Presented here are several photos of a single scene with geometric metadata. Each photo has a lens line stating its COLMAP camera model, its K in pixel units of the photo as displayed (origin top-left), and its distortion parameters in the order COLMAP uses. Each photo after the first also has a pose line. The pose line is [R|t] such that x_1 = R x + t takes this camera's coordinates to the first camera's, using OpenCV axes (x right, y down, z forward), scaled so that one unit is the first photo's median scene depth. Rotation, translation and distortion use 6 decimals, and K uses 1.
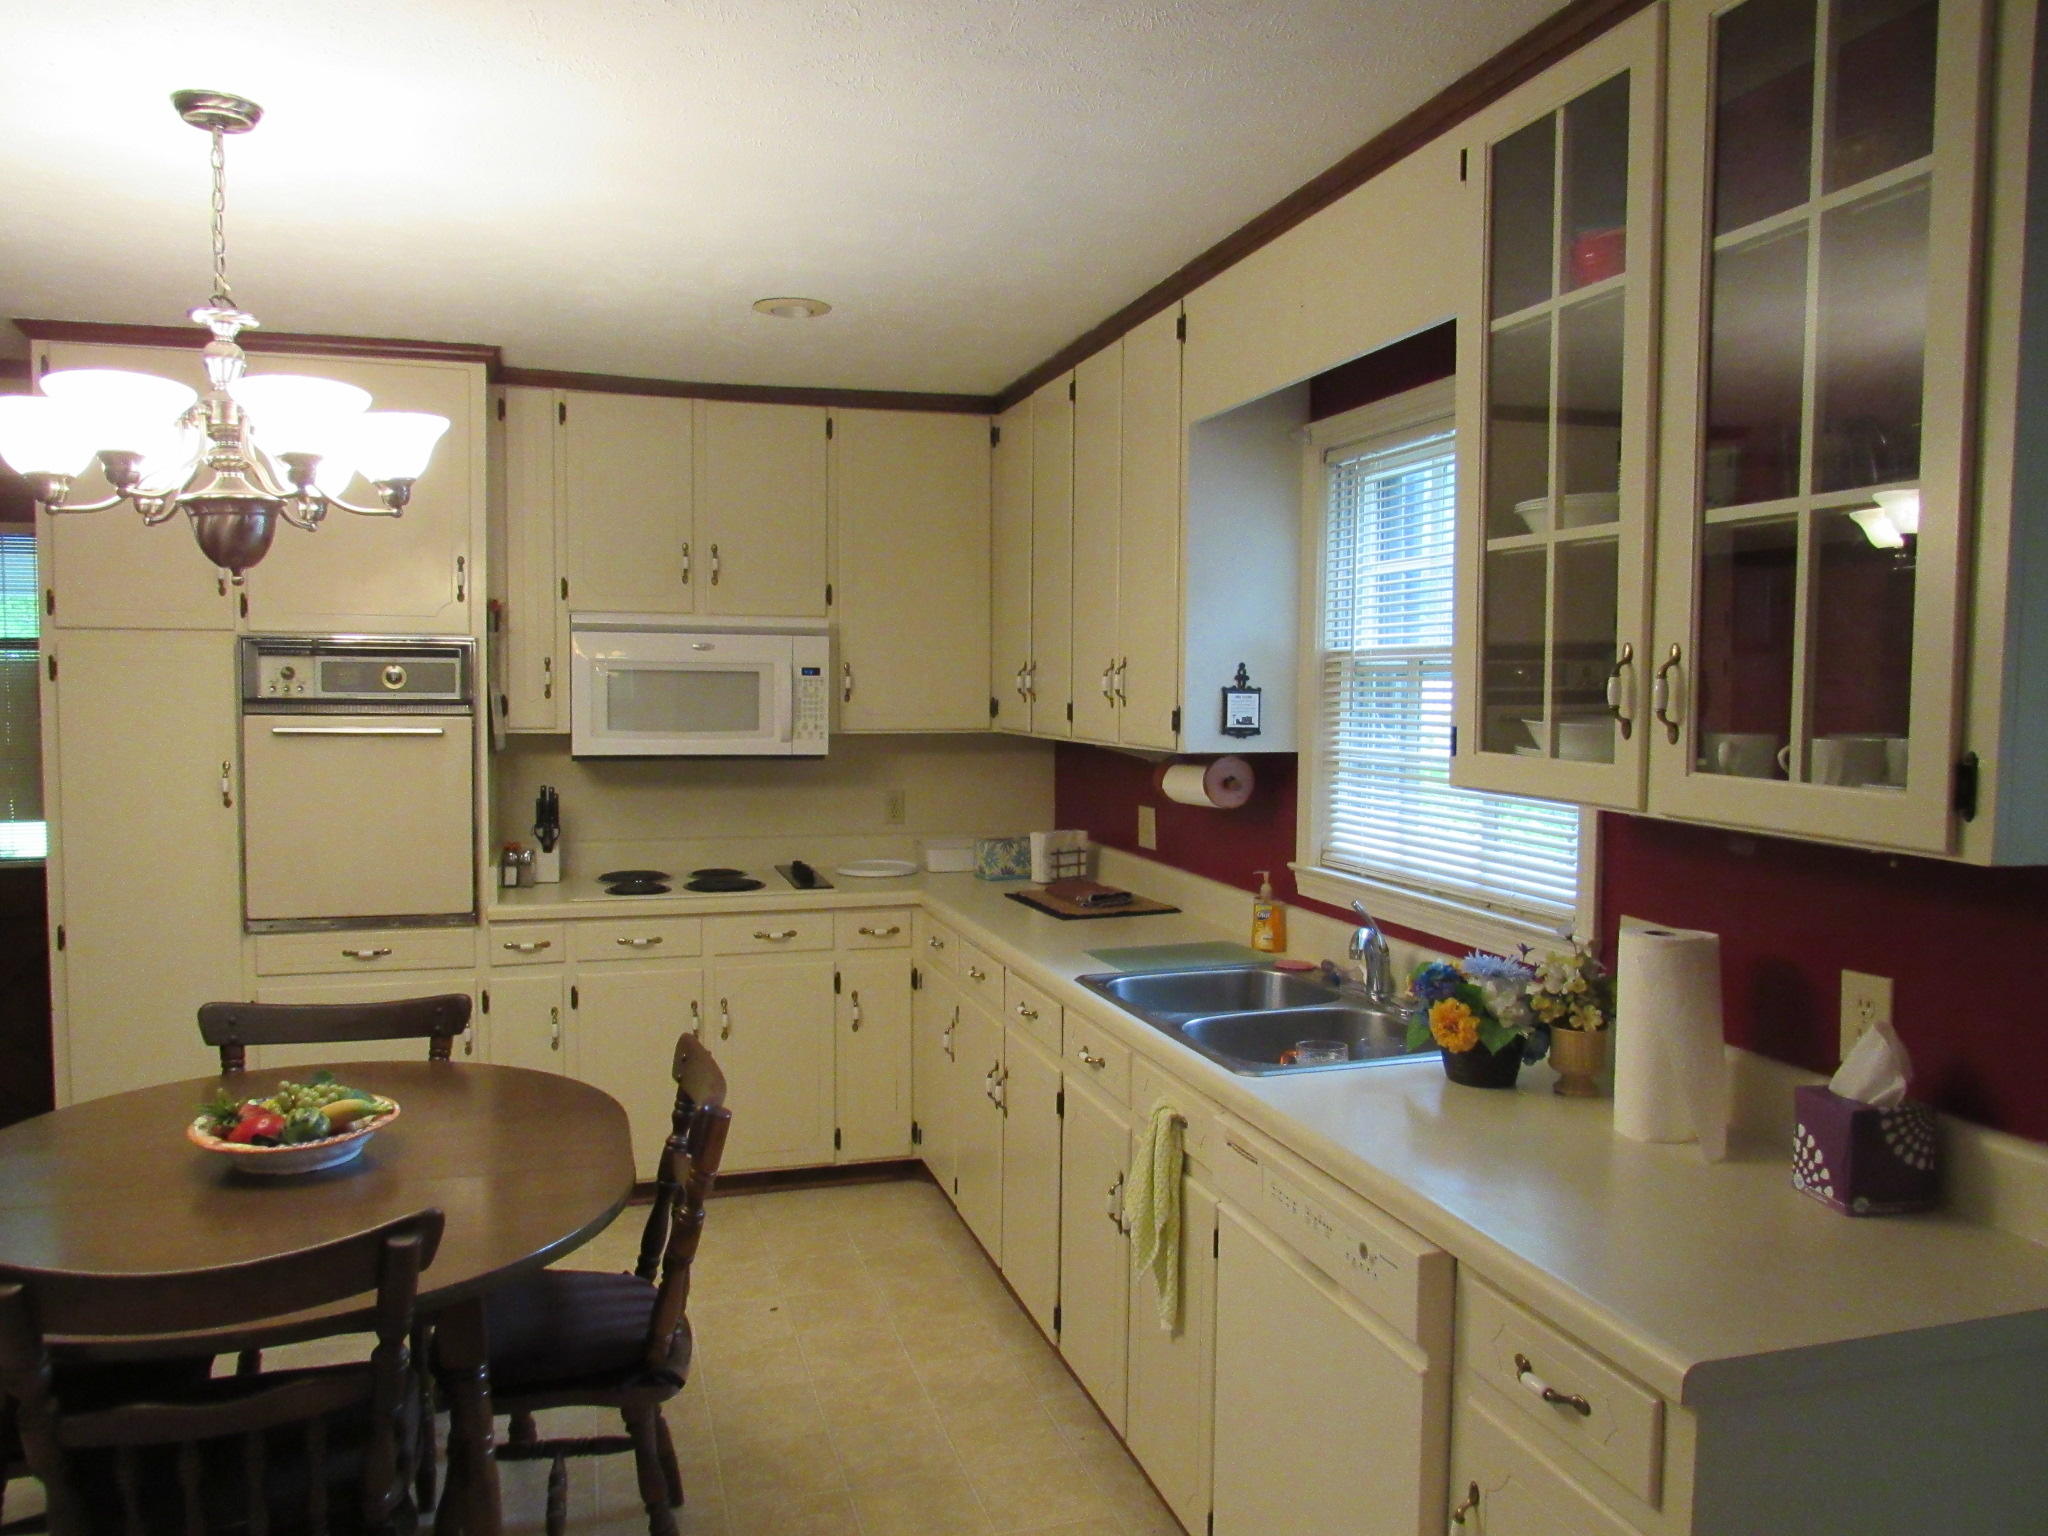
lens RADIAL K [[1465.8, 0, 1024.0], [0, 1465.8, 768.0], [0, 0, 1]] dist [-0.027168, 0.002060]
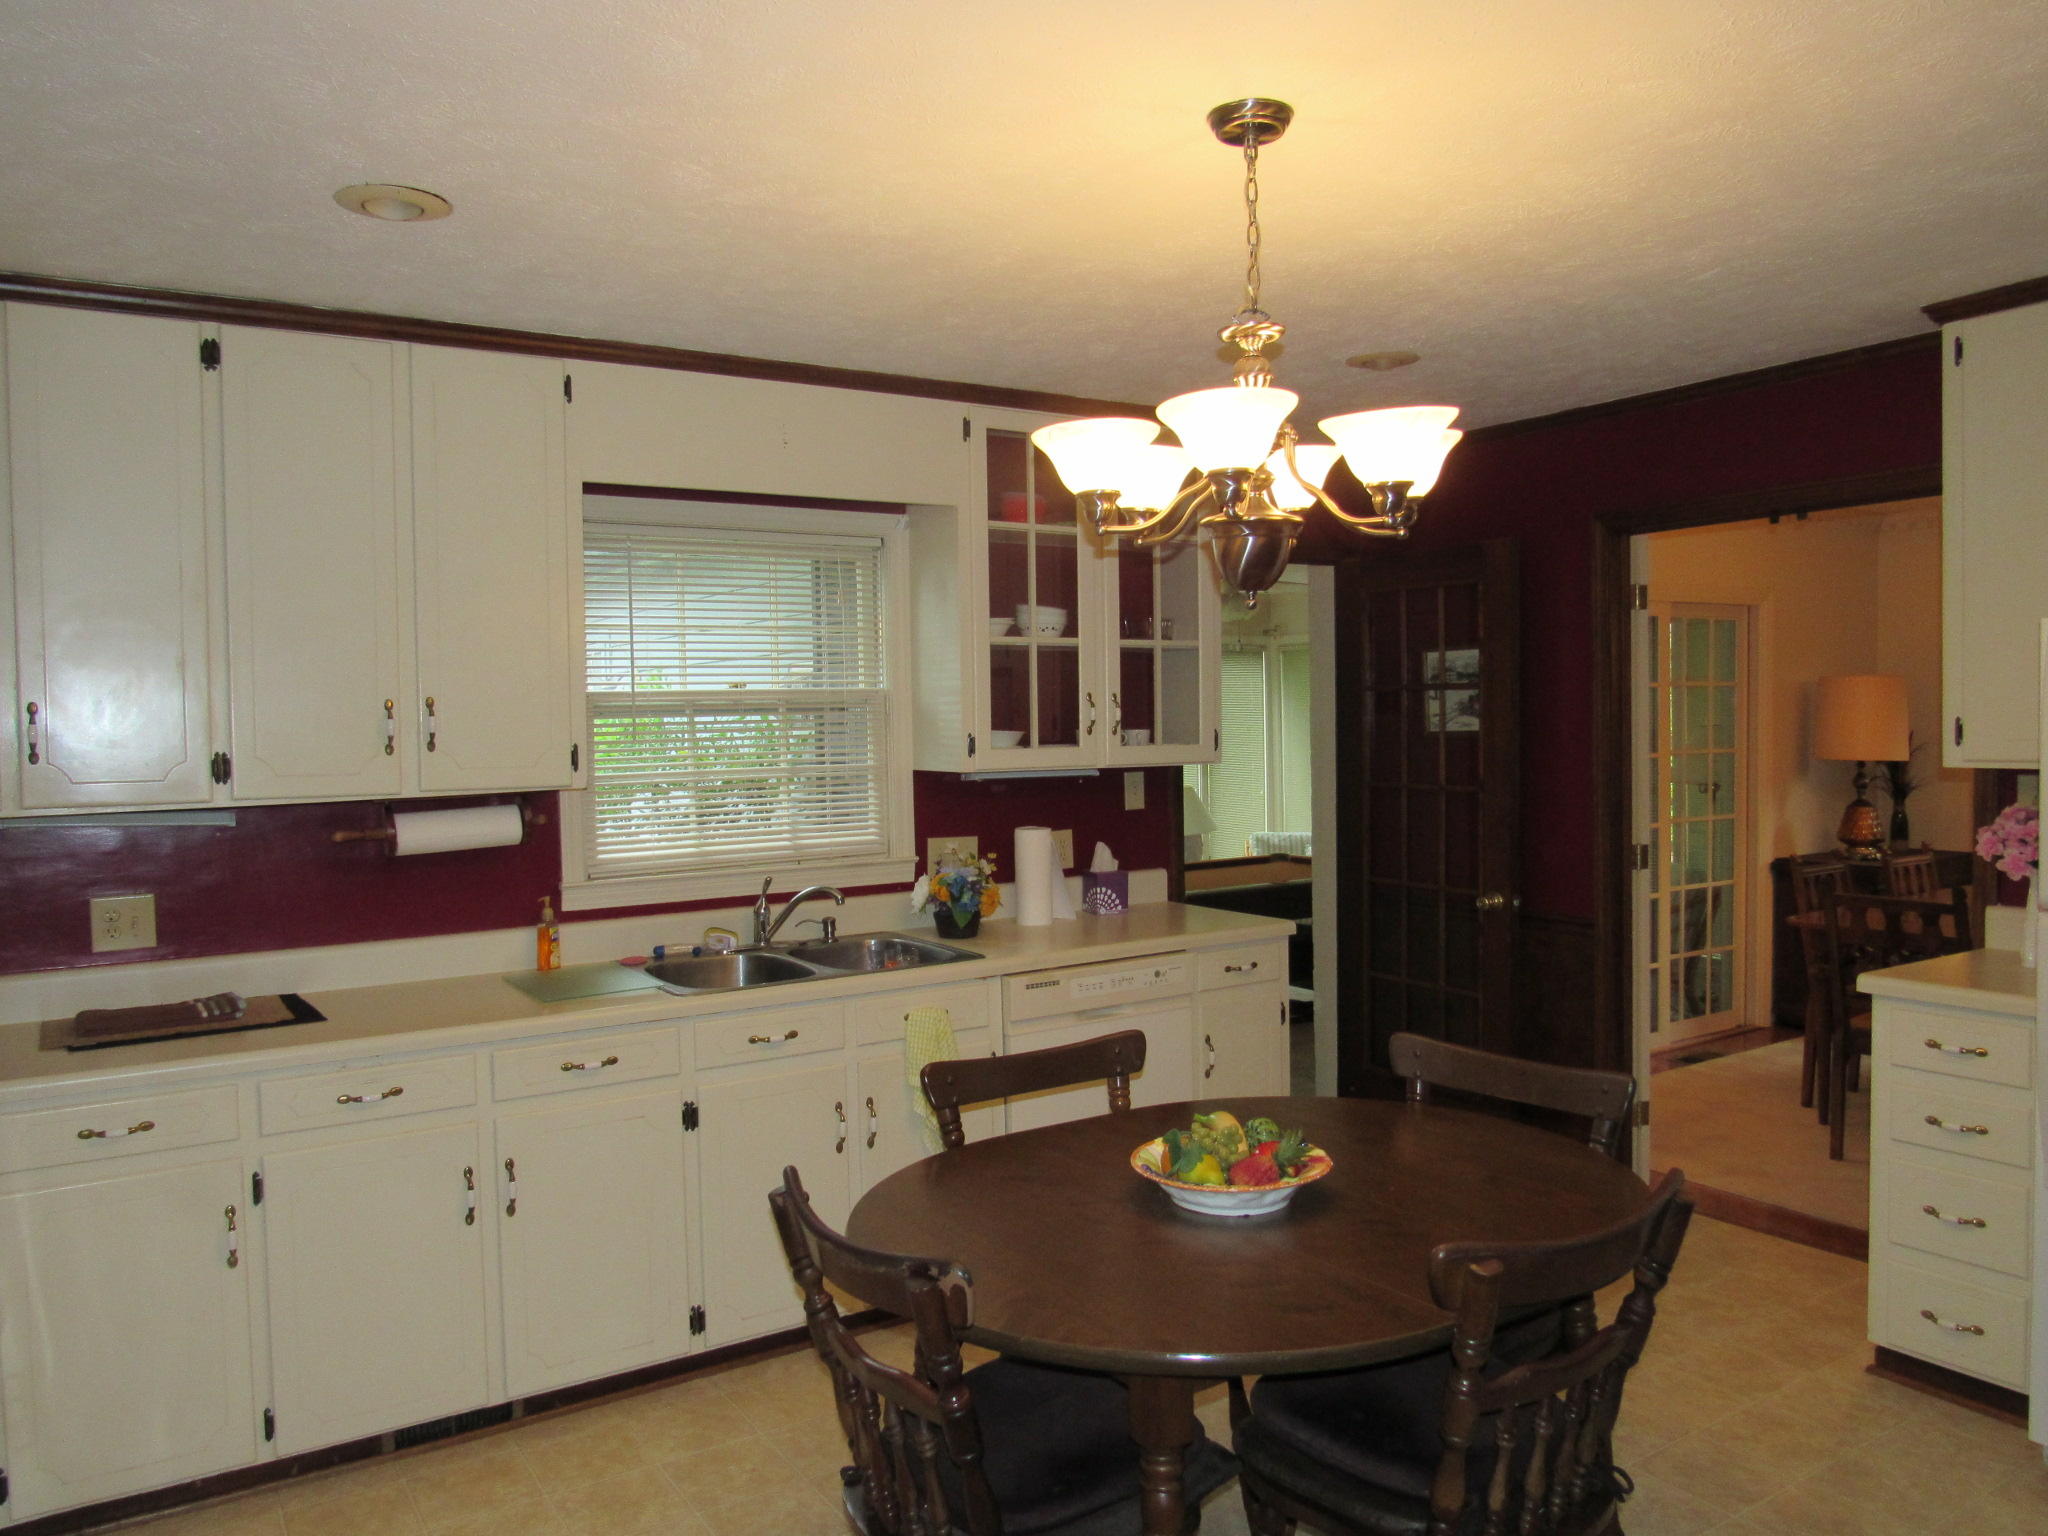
lens RADIAL K [[1465.8, 0, 1024.0], [0, 1465.8, 768.0], [0, 0, 1]] dist [-0.027168, 0.002060]
pose [[-0.267613, -0.041821, 0.962619, -1.096224], [0.075347, 0.995090, 0.064178, -0.076142], [-0.960576, 0.089706, -0.263148, 1.065551]]
